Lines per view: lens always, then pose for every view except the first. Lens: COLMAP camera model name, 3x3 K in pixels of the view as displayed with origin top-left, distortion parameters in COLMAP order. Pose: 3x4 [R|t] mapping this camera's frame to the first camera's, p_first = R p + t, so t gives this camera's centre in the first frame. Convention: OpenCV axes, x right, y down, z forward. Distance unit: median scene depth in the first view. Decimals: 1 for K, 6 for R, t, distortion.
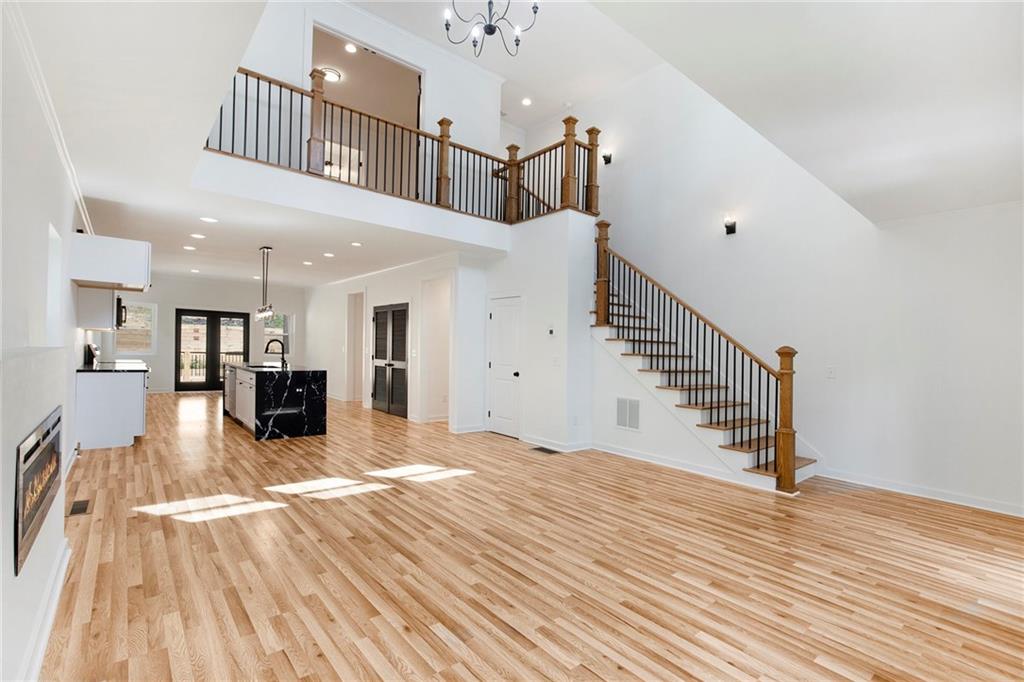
lens RADIAL K [[472.5, 0, 508.0], [0, 472.5, 346.1], [0, 0, 1]] dist [-0.016680, 0.002299]
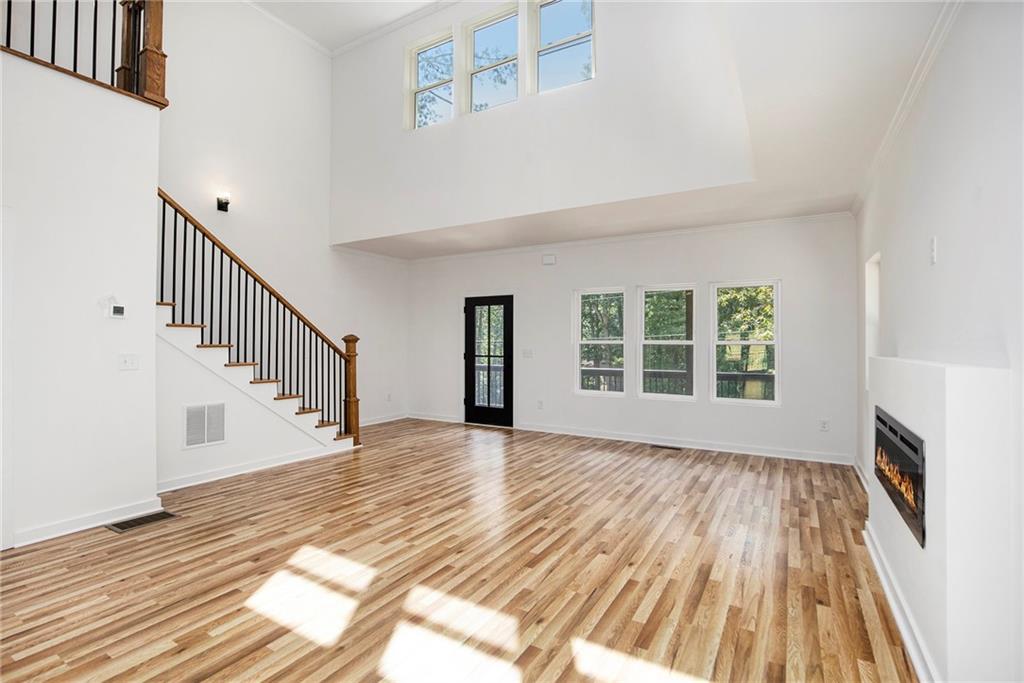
lens RADIAL K [[472.5, 0, 512.9], [0, 472.5, 334.1], [0, 0, 1]] dist [-0.016680, 0.002299]
pose [[-0.340152, -0.013070, 0.940280, -0.894680], [-0.020678, 0.999766, 0.006416, -0.021551], [-0.940143, -0.017261, -0.340342, 1.173361]]
